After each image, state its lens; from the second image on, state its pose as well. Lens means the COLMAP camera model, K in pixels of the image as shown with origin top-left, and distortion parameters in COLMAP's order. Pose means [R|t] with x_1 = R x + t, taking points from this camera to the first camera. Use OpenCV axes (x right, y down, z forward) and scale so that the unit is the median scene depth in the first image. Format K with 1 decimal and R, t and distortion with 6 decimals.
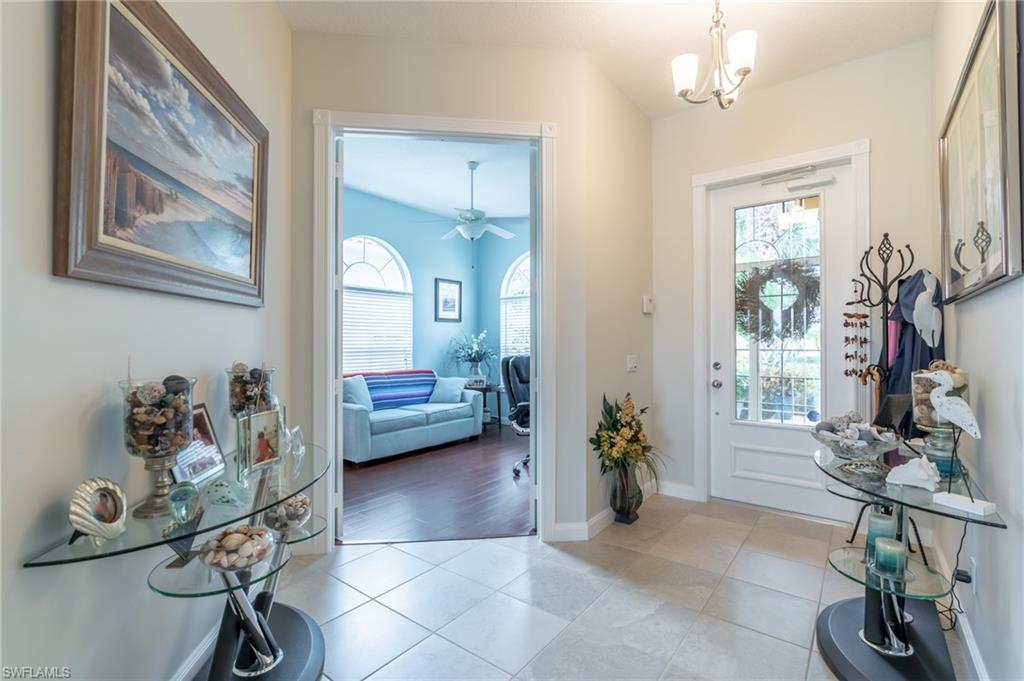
lens RADIAL K [[465.7, 0, 512.0], [0, 465.7, 340.5], [0, 0, 1]] dist [-0.001506, -0.000259]
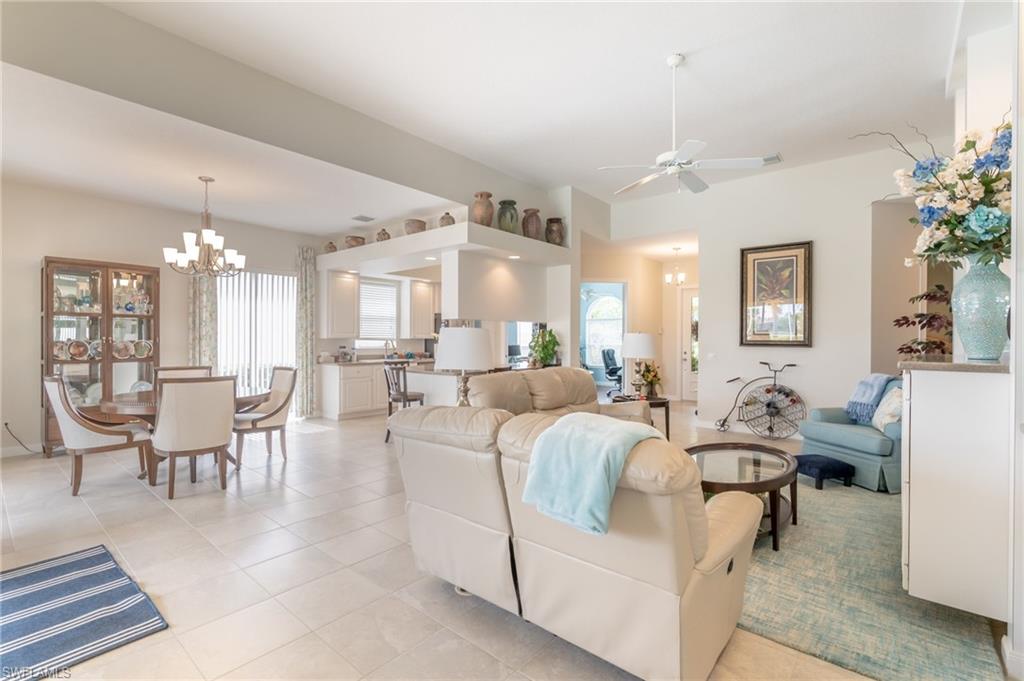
lens RADIAL K [[465.7, 0, 512.0], [0, 465.7, 340.5], [0, 0, 1]] dist [-0.001506, -0.000259]
pose [[0.998901, 0.001145, -0.046855, -0.486421], [-0.000570, 0.999924, 0.012284, -0.054850], [0.046866, -0.012244, 0.998826, -1.912772]]
